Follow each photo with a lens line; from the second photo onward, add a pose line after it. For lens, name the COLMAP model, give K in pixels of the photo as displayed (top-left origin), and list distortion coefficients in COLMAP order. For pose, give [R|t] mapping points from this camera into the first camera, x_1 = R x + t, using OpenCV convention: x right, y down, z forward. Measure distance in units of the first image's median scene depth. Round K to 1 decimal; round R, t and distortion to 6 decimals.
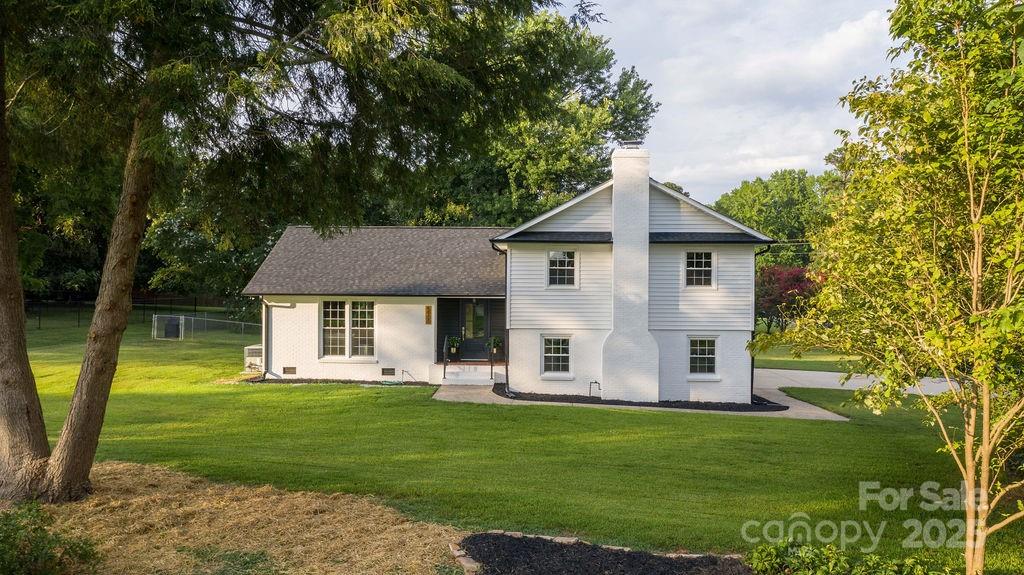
lens RADIAL K [[817.0, 0, 512.0], [0, 817.0, 287.5], [0, 0, 1]] dist [-0.003818, 0.001849]
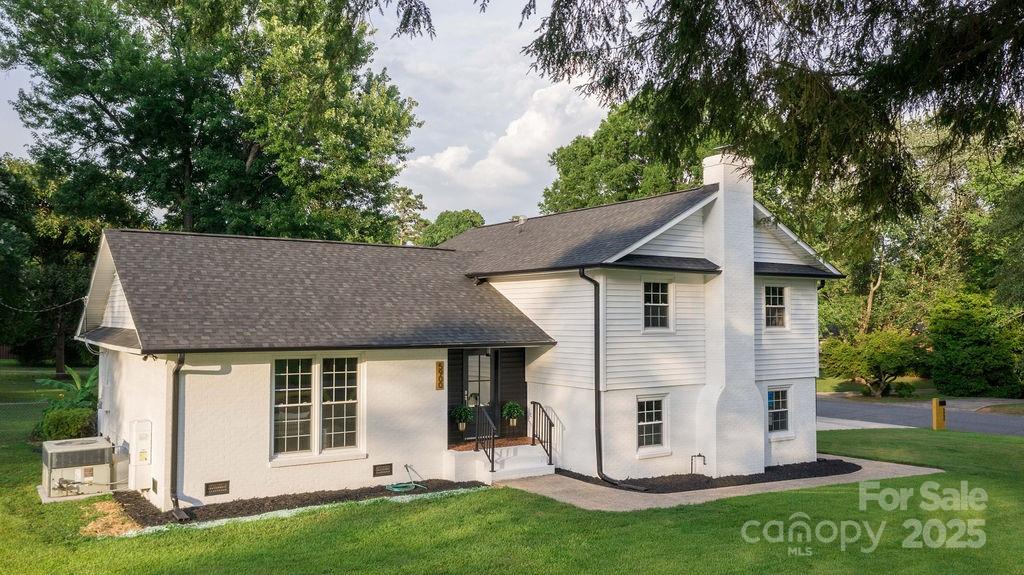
lens RADIAL K [[817.0, 0, 512.0], [0, 817.0, 287.5], [0, 0, 1]] dist [-0.003818, 0.001849]
pose [[0.808544, 0.017253, 0.588183, -0.441769], [0.008675, 0.999112, -0.041232, -0.009111], [-0.588372, 0.038440, 0.807676, 0.437168]]
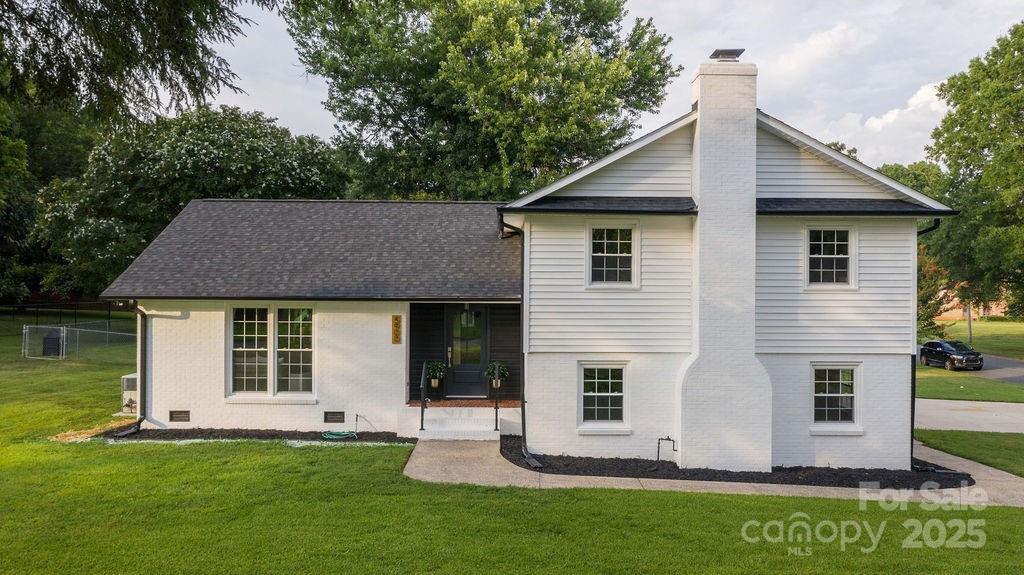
lens RADIAL K [[817.0, 0, 512.0], [0, 817.0, 287.5], [0, 0, 1]] dist [-0.003818, 0.001849]
pose [[0.999117, 0.000010, 0.042022, -0.037971], [0.000210, 0.999986, -0.005240, 0.003914], [-0.042022, 0.005244, 0.999103, 0.347997]]
